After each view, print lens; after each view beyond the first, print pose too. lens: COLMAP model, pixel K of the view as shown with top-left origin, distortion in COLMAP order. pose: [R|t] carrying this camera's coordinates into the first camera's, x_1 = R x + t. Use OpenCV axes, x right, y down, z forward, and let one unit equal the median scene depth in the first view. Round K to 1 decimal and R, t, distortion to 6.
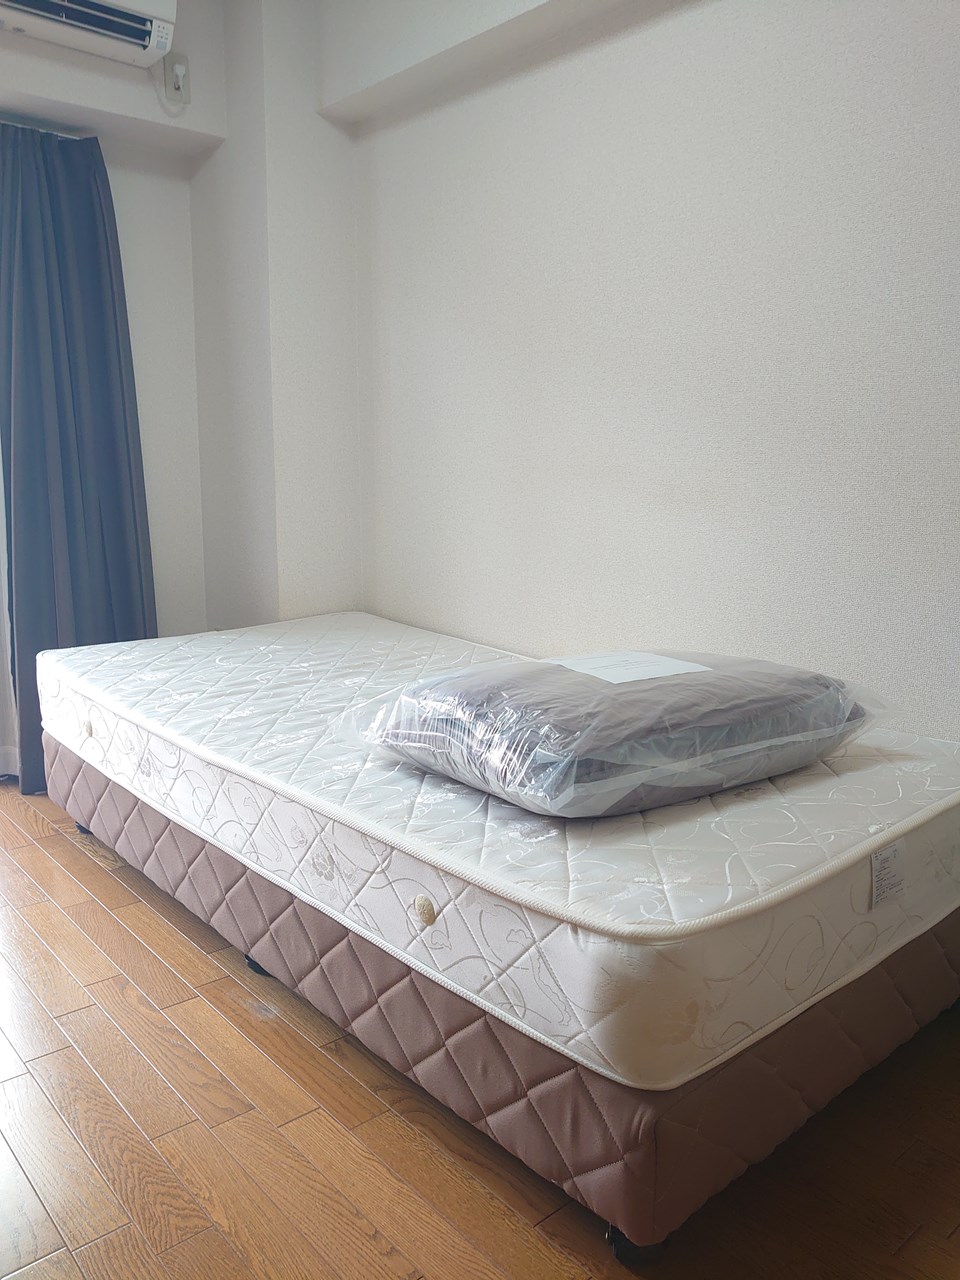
lens RADIAL K [[984.2, 0, 480.0], [0, 984.2, 640.0], [0, 0, 1]] dist [-0.003526, 0.001206]
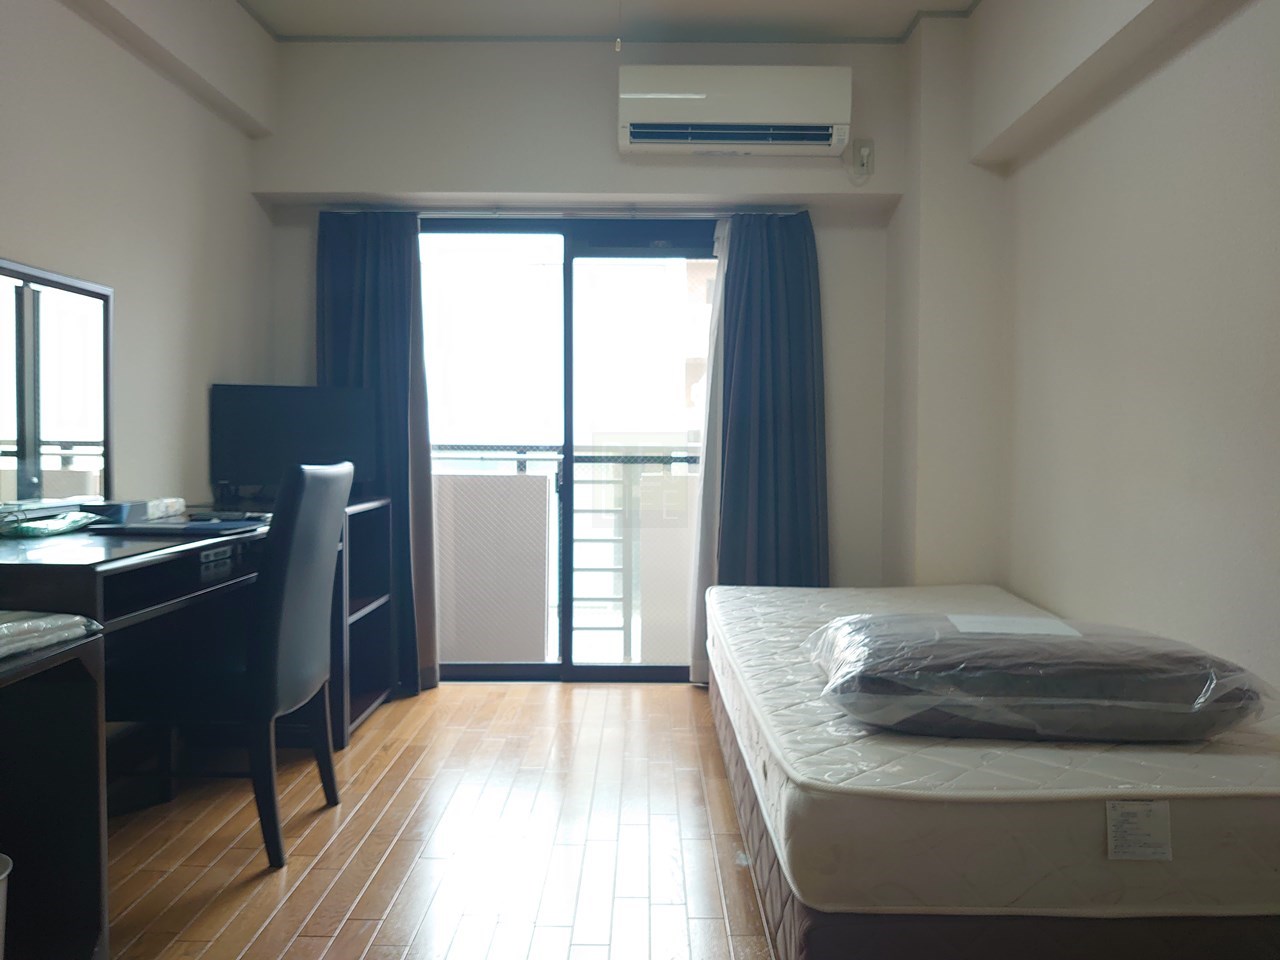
lens RADIAL K [[1009.9, 0, 640.0], [0, 1009.9, 480.0], [0, 0, 1]] dist [-0.024626, -0.001537]
pose [[0.754899, 0.019618, -0.655547, 0.375734], [-0.118058, 0.987289, -0.106404, 0.022335], [0.645127, 0.157717, 0.747620, -0.117850]]
